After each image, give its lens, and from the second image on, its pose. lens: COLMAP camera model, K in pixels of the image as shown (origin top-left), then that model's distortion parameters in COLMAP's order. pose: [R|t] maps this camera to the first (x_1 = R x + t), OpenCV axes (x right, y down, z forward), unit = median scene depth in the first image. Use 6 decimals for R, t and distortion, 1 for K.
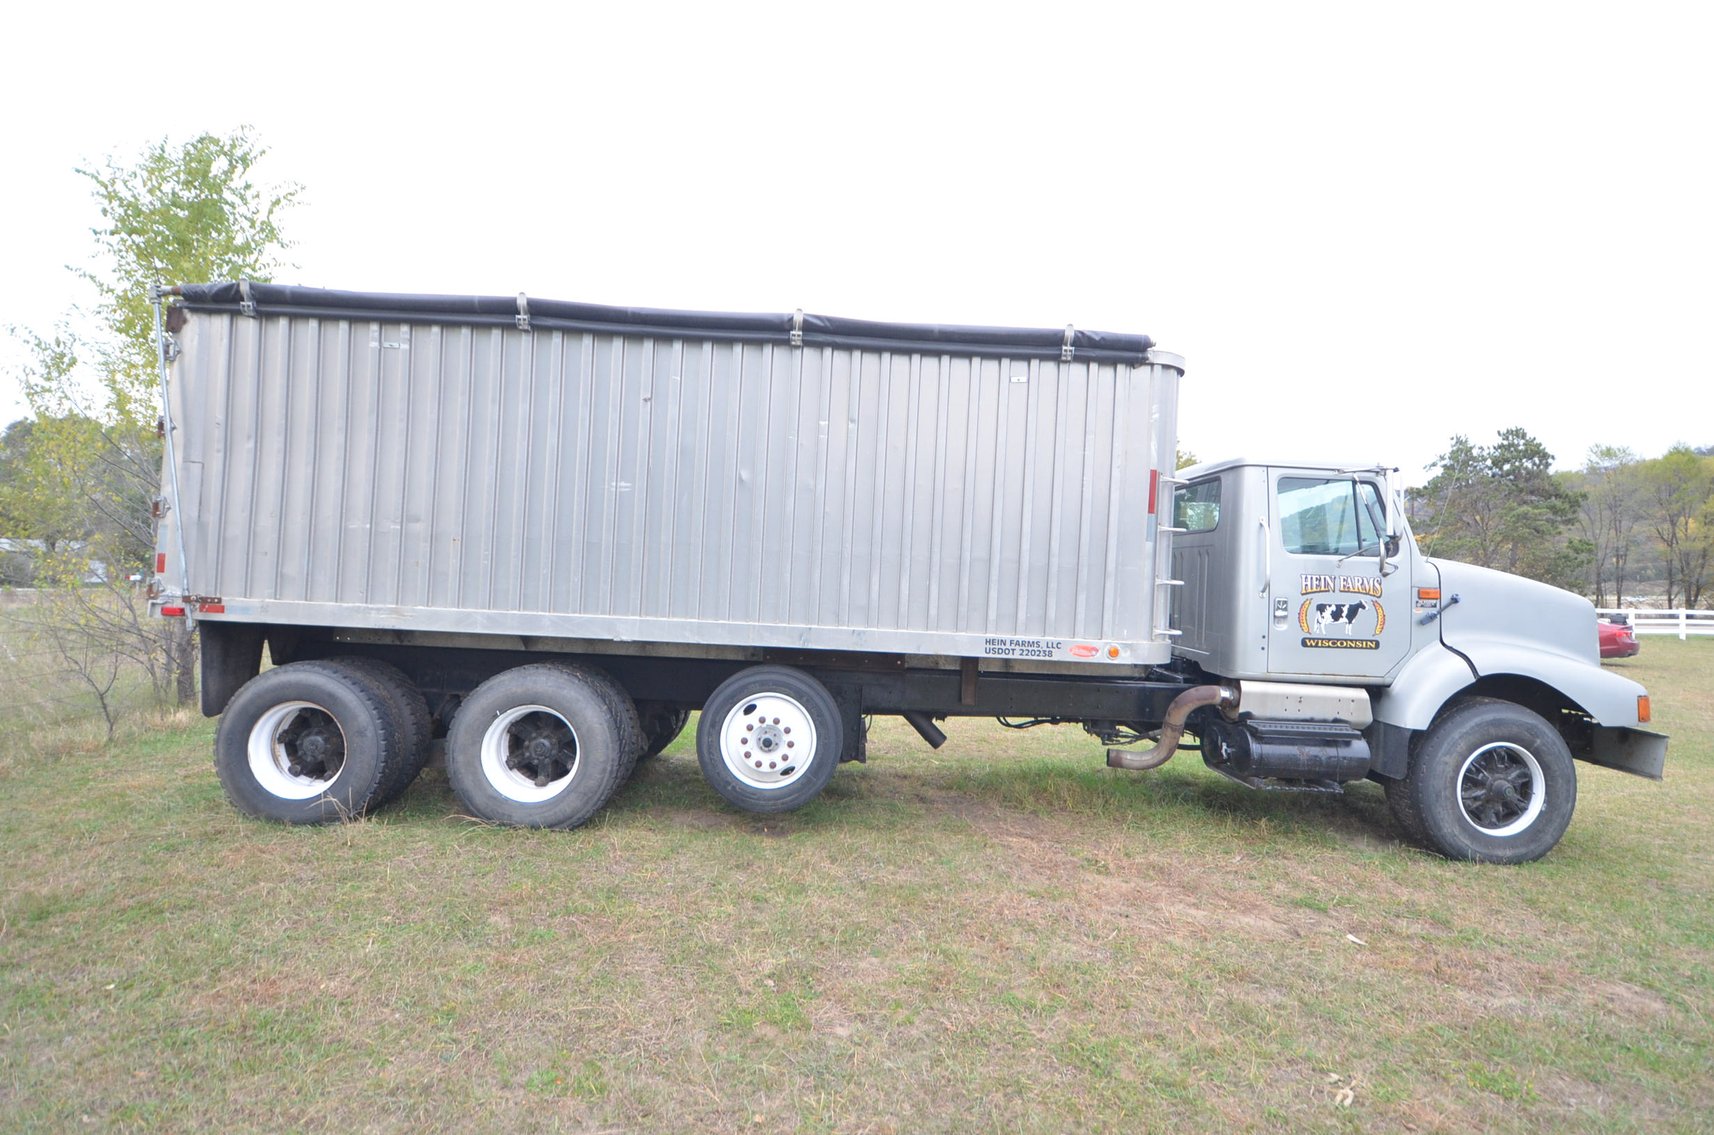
lens RADIAL K [[810.5, 0, 921.4], [0, 810.5, 567.3], [0, 0, 1]] dist [-0.003755, -0.000966]
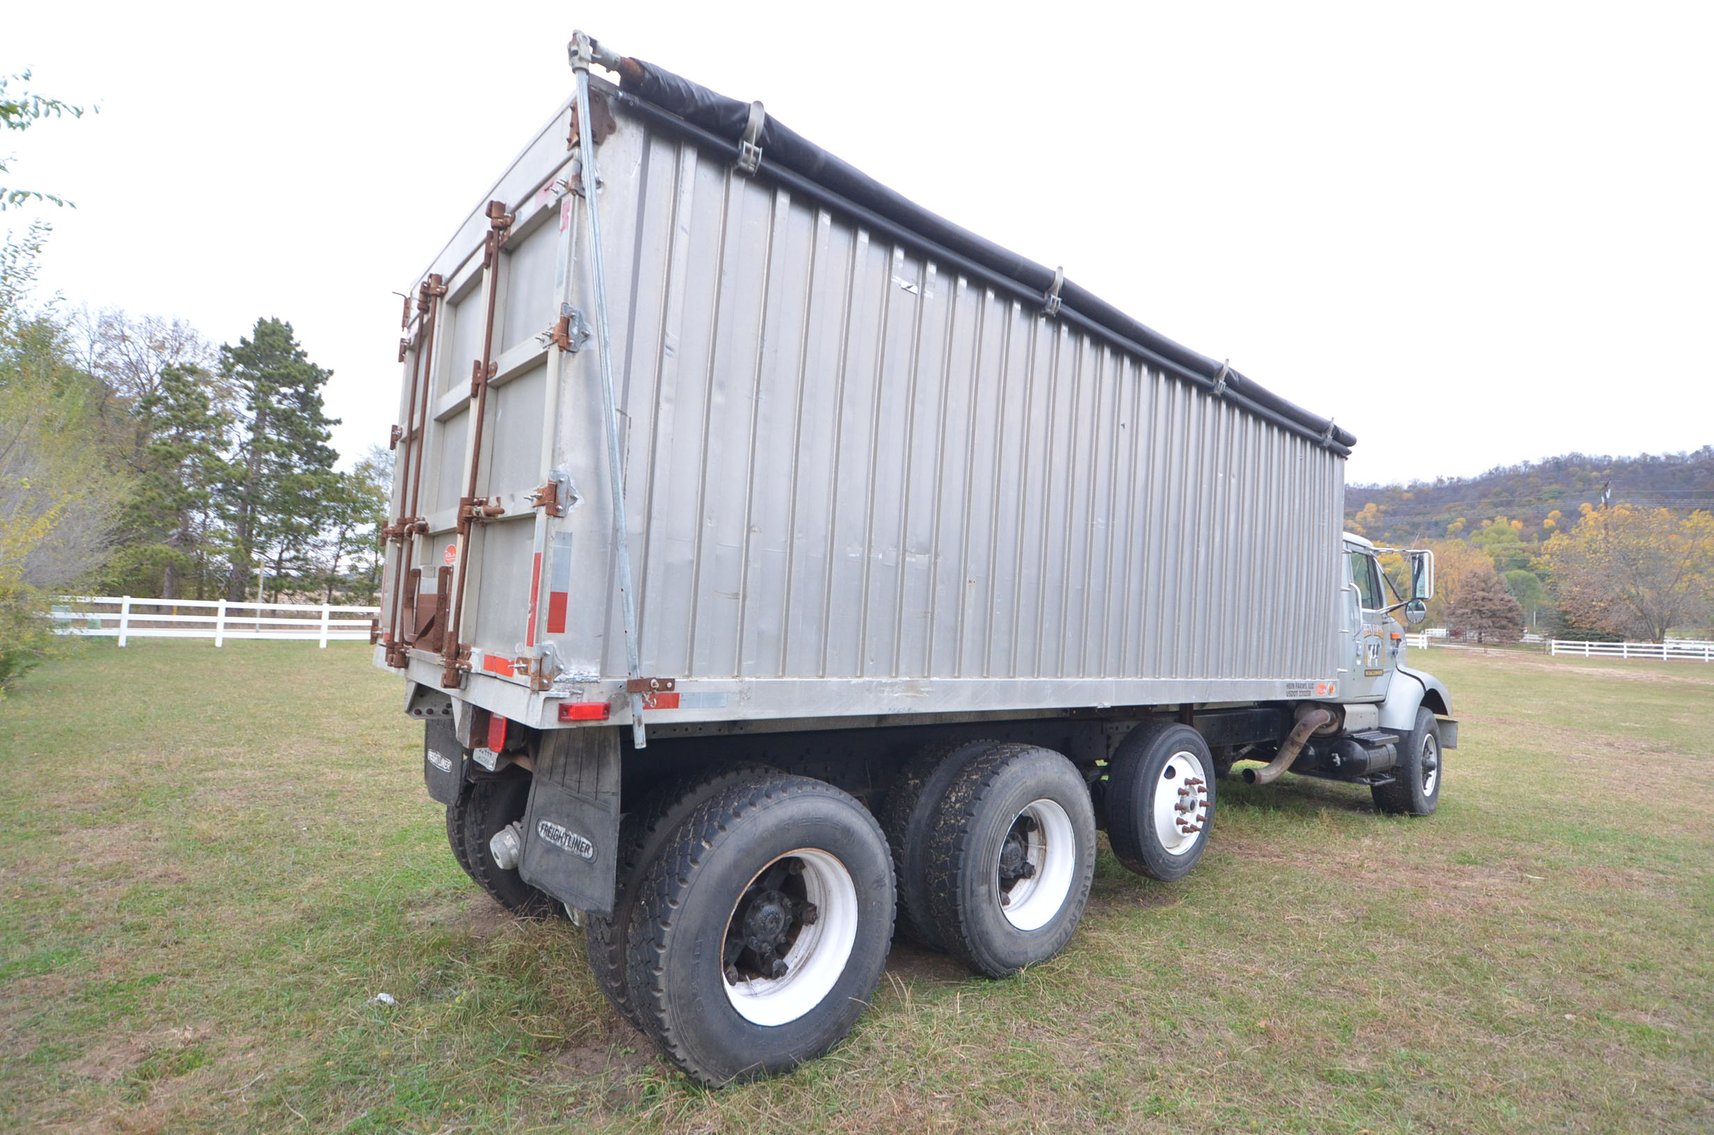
lens RADIAL K [[810.5, 0, 921.4], [0, 810.5, 567.3], [0, 0, 1]] dist [-0.003755, -0.000966]
pose [[0.753772, 0.044265, 0.655644, -1.005503], [-0.031707, 0.999017, -0.030995, -0.021474], [-0.656371, 0.002574, 0.754434, 0.456820]]
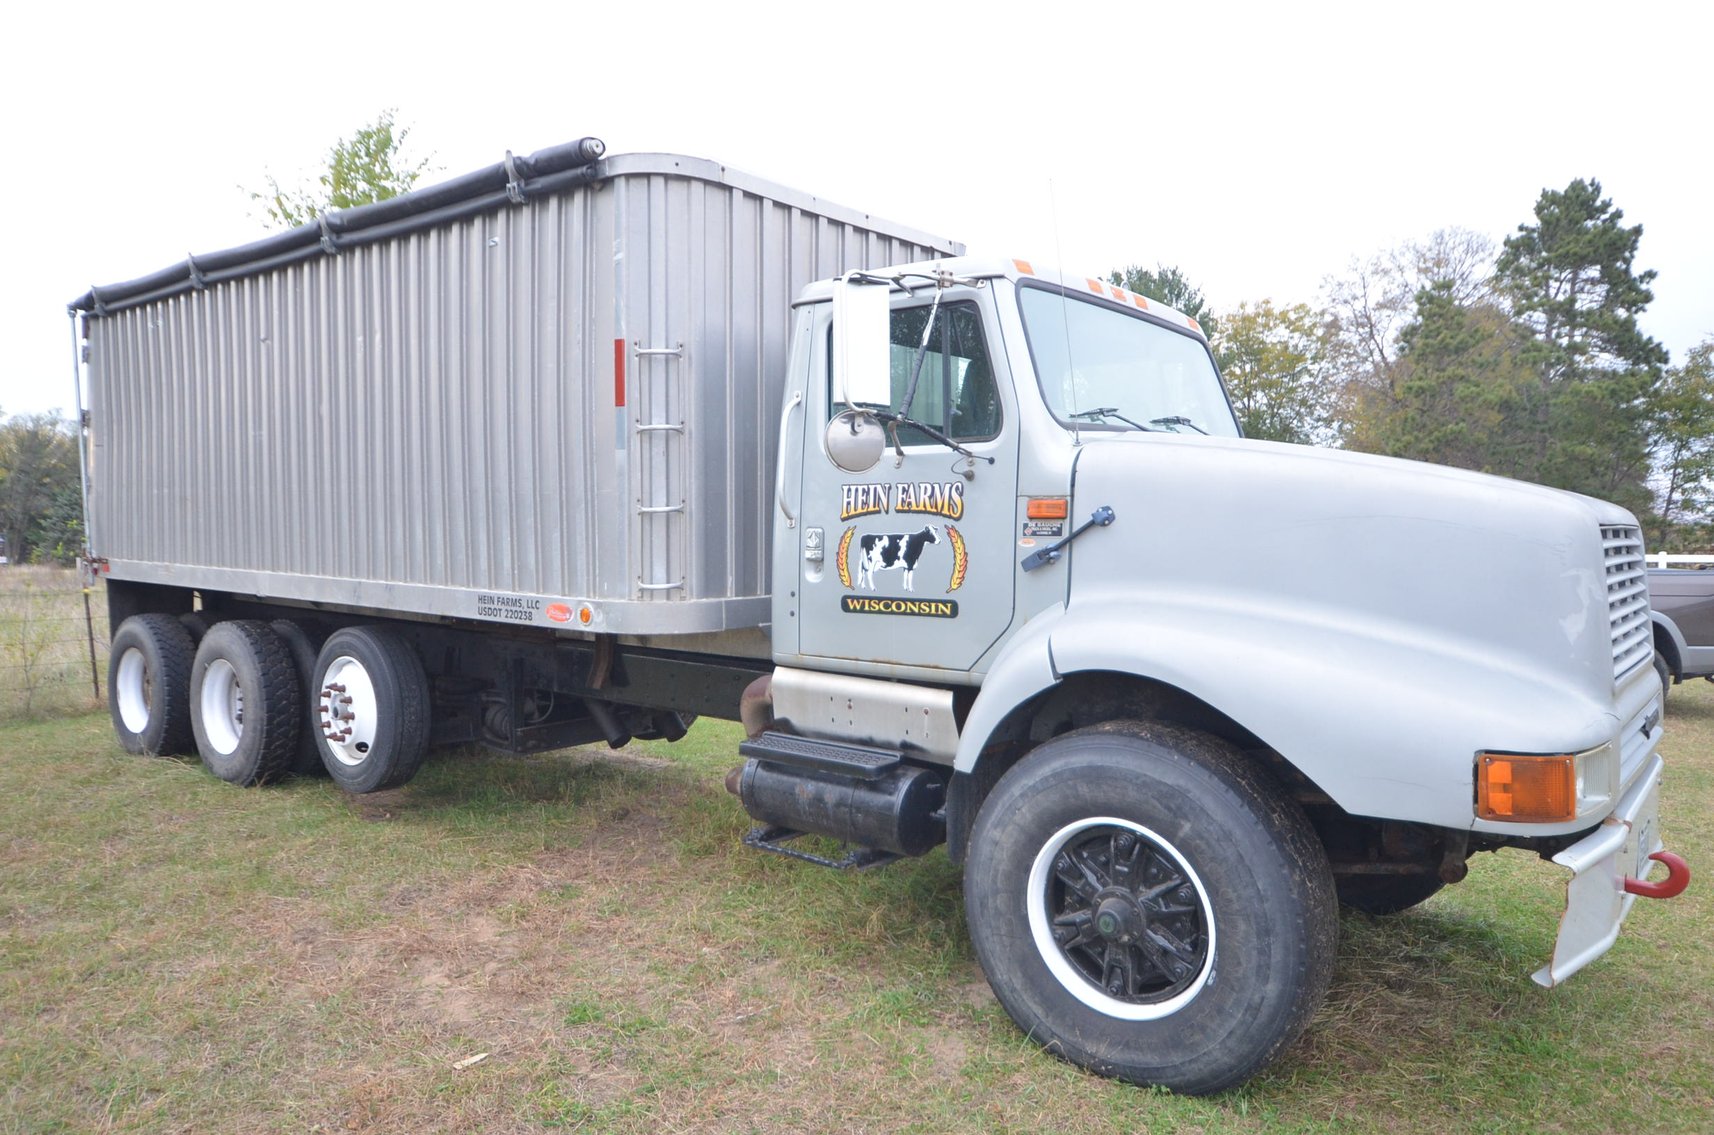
lens RADIAL K [[1157.6, 0, 864.9], [0, 1157.6, 571.6], [0, 0, 1]] dist [0.029329, -0.028082]
pose [[0.757091, -0.013274, -0.653175, 1.015851], [0.035207, 0.999170, 0.020502, 0.053682], [0.652361, -0.038518, 0.756929, 0.391529]]
